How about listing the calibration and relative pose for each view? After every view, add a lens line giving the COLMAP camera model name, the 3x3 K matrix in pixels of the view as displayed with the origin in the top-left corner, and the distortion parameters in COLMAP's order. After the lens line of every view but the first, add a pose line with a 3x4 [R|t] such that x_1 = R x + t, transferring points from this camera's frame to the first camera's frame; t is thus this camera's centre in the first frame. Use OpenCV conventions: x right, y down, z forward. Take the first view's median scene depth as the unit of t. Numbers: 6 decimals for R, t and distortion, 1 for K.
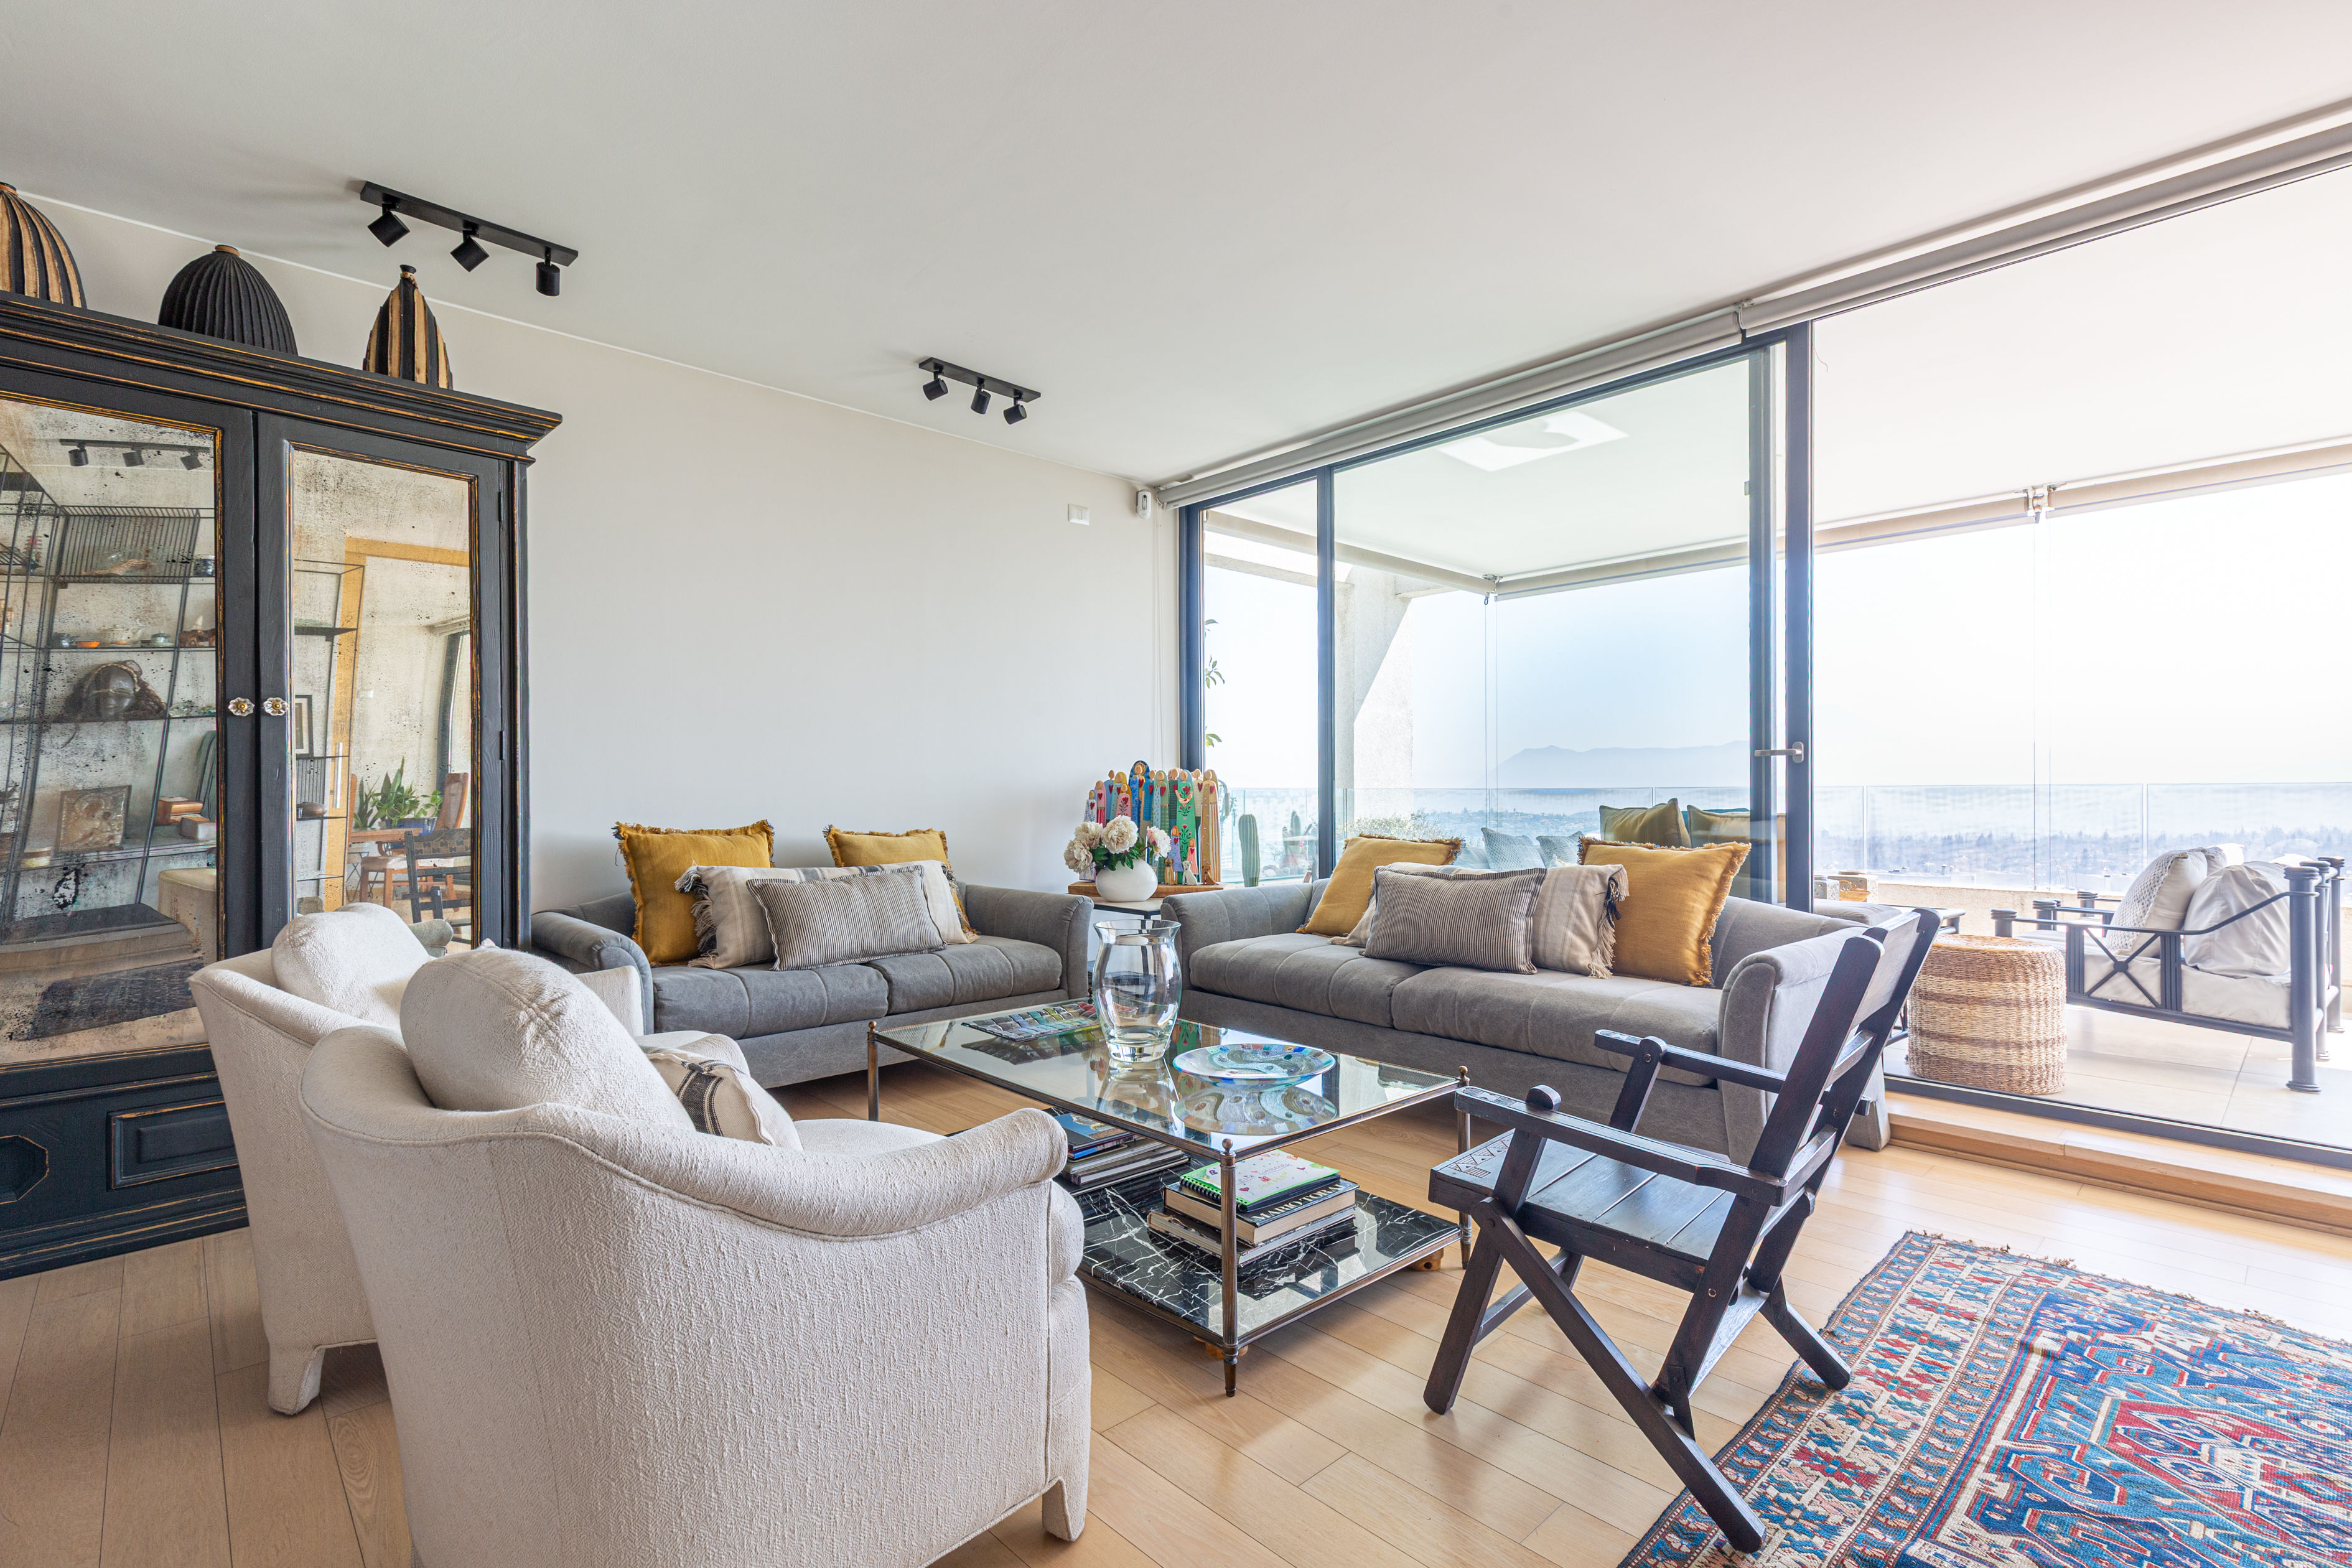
lens RADIAL K [[1101.6, 0, 1172.6], [0, 1101.6, 749.0], [0, 0, 1]] dist [0.021894, -0.000065]
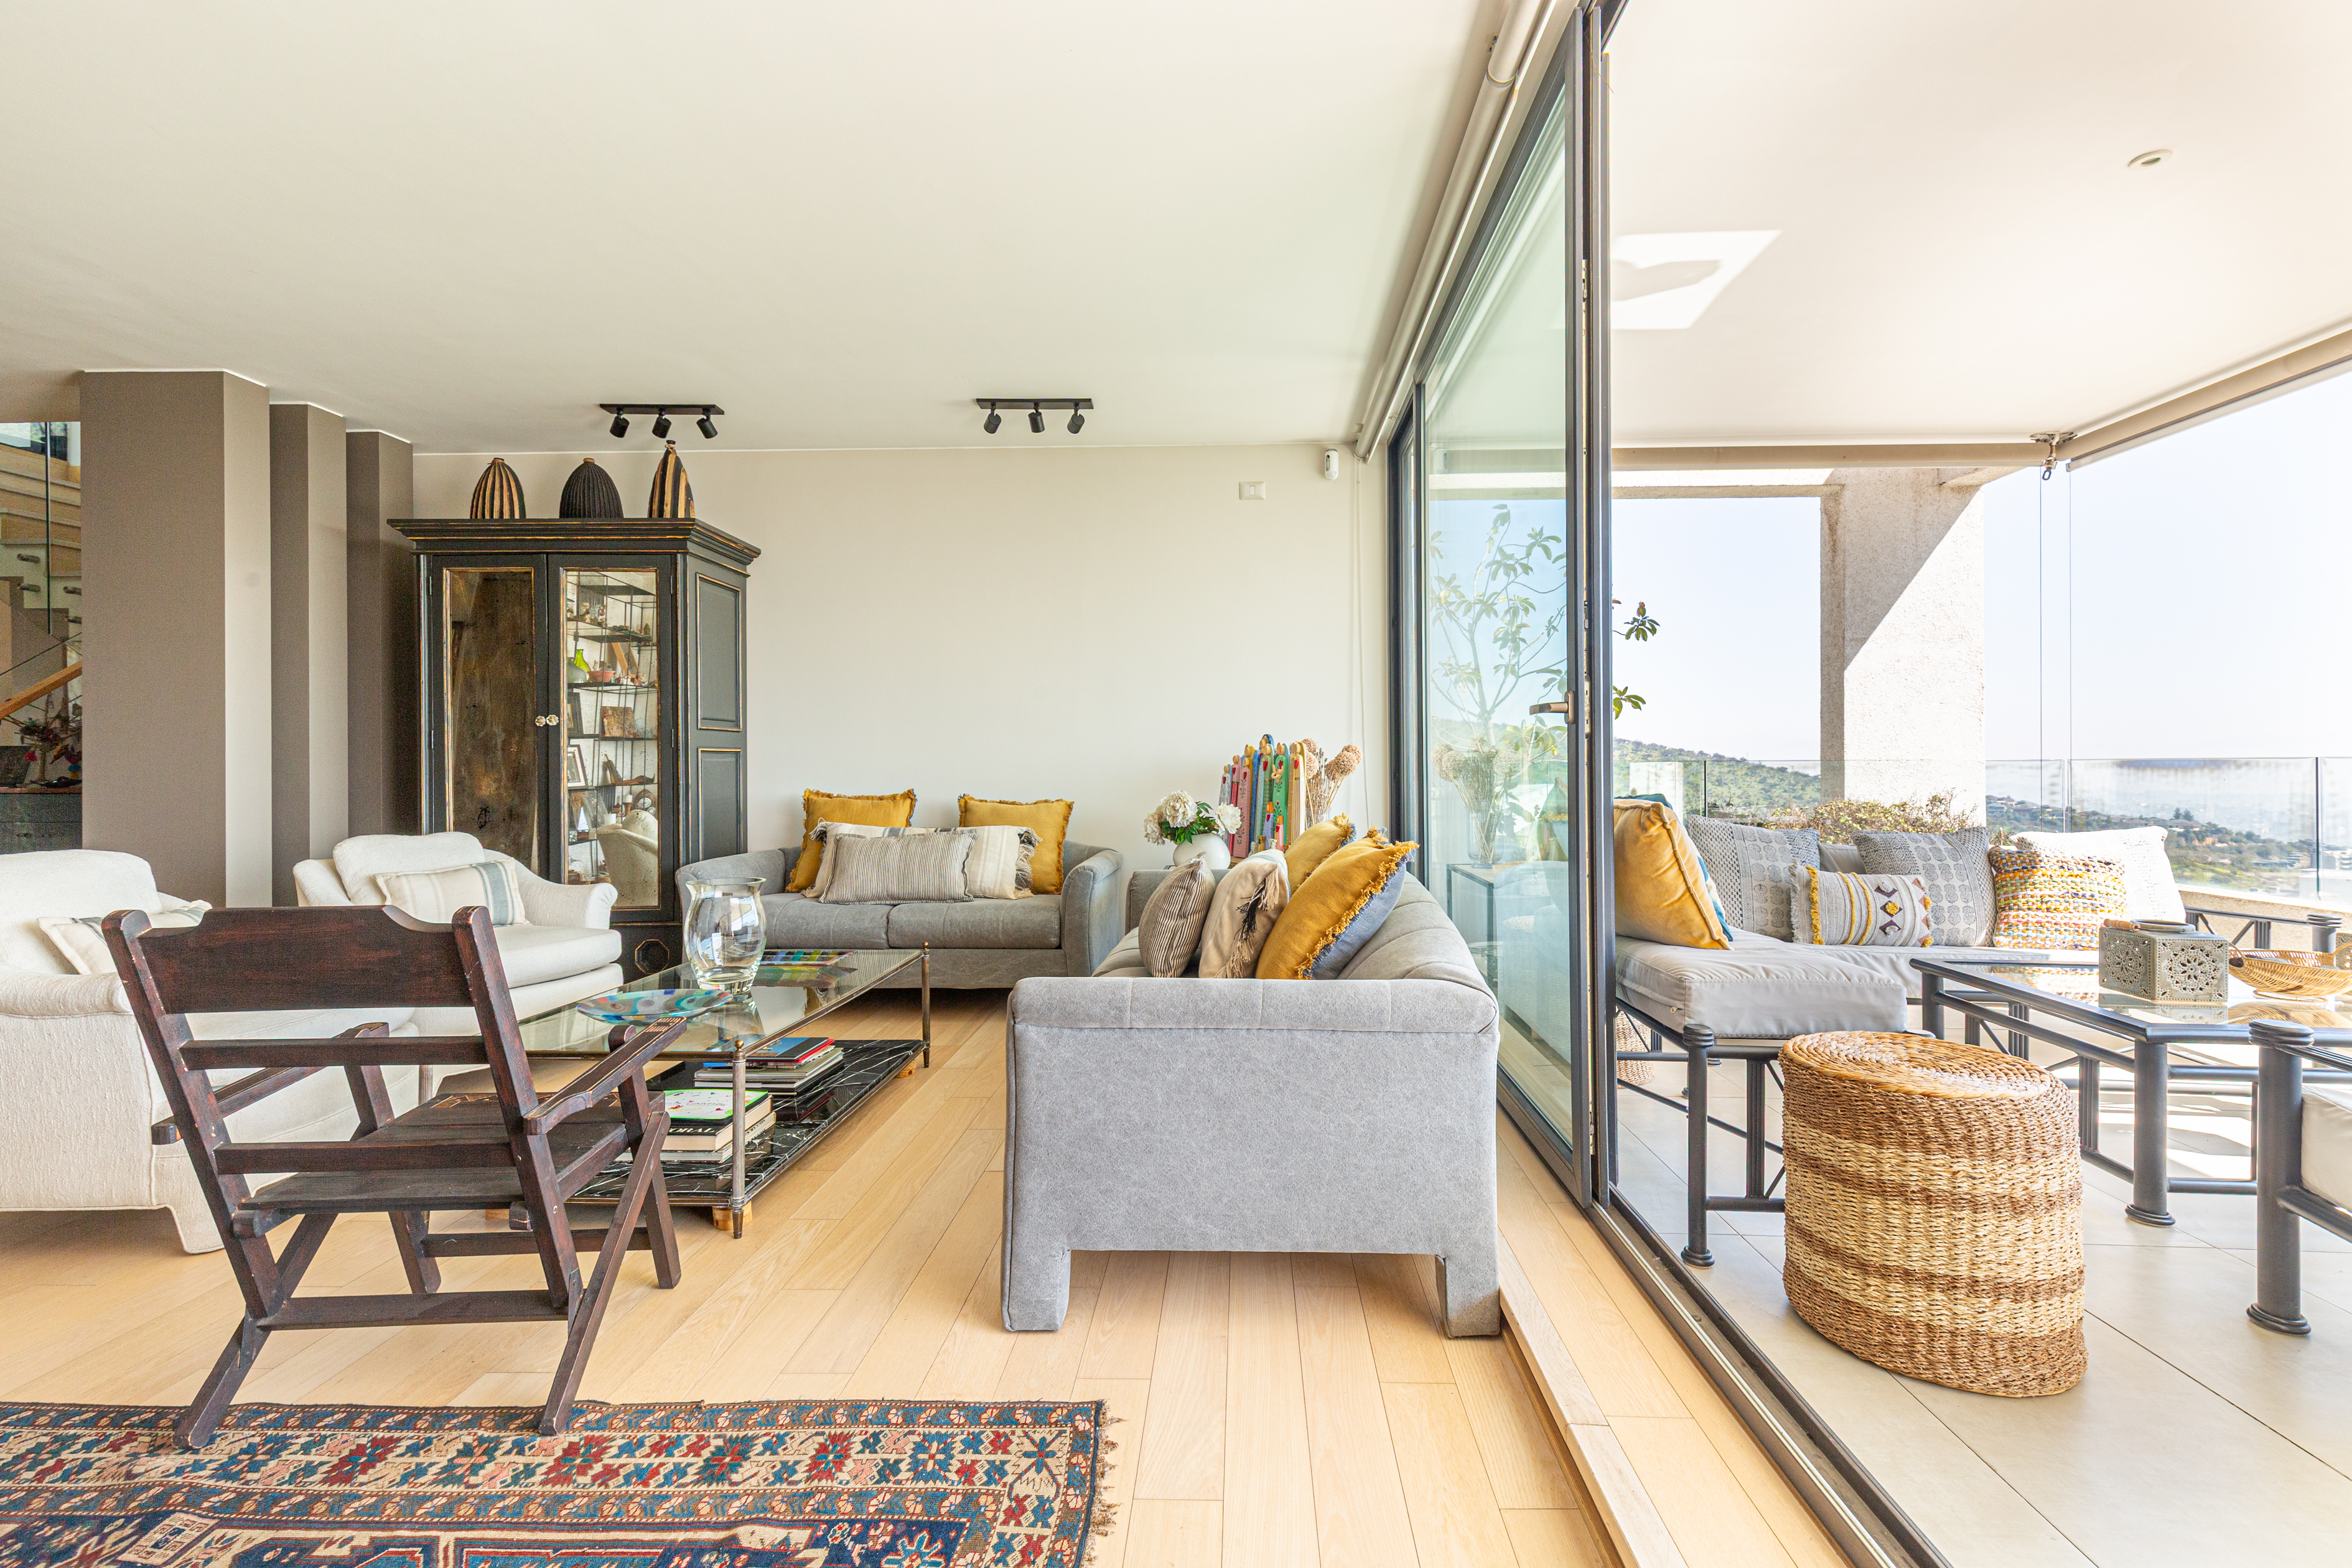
lens RADIAL K [[1030.5, 0, 1171.5], [0, 1030.5, 768.0], [0, 0, 1]] dist [0.006337, -0.000435]
pose [[0.696024, 0.002222, -0.718015, 0.903273], [0.031750, 0.998922, 0.033869, 0.009459], [0.717316, -0.046371, 0.695203, 0.465900]]
